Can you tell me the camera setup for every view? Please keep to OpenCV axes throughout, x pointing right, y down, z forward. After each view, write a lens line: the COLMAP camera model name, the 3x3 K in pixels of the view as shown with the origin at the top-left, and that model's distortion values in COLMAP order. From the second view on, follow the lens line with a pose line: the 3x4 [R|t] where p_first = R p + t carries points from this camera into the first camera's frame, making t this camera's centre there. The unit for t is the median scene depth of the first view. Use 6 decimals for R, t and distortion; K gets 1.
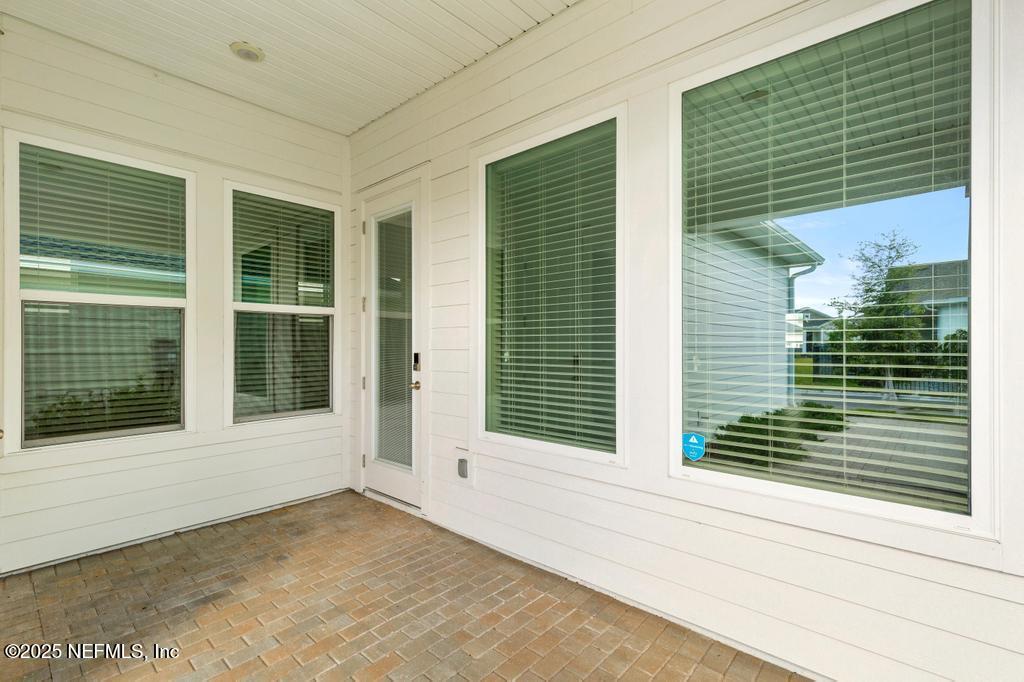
lens RADIAL K [[467.5, 0, 511.4], [0, 467.5, 344.6], [0, 0, 1]] dist [0.003292, -0.000052]
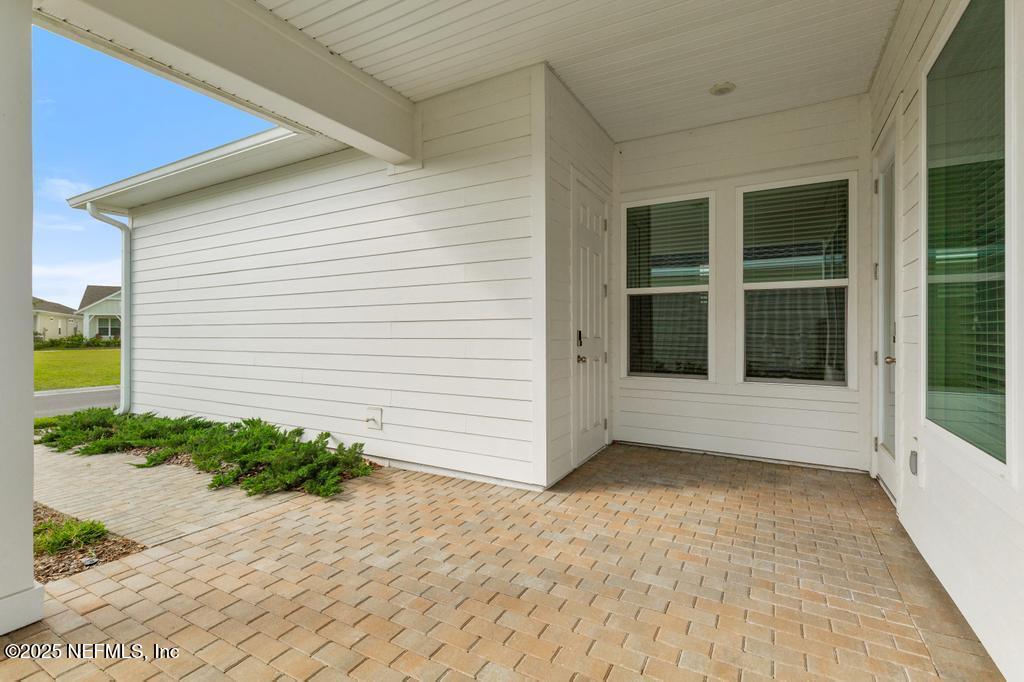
lens RADIAL K [[467.5, 0, 510.3], [0, 467.5, 333.3], [0, 0, 1]] dist [0.003292, -0.000052]
pose [[0.211004, 0.010081, -0.977433, 0.532820], [-0.003047, 0.999949, 0.009655, 0.034090], [0.977481, 0.000941, 0.211023, 0.145208]]
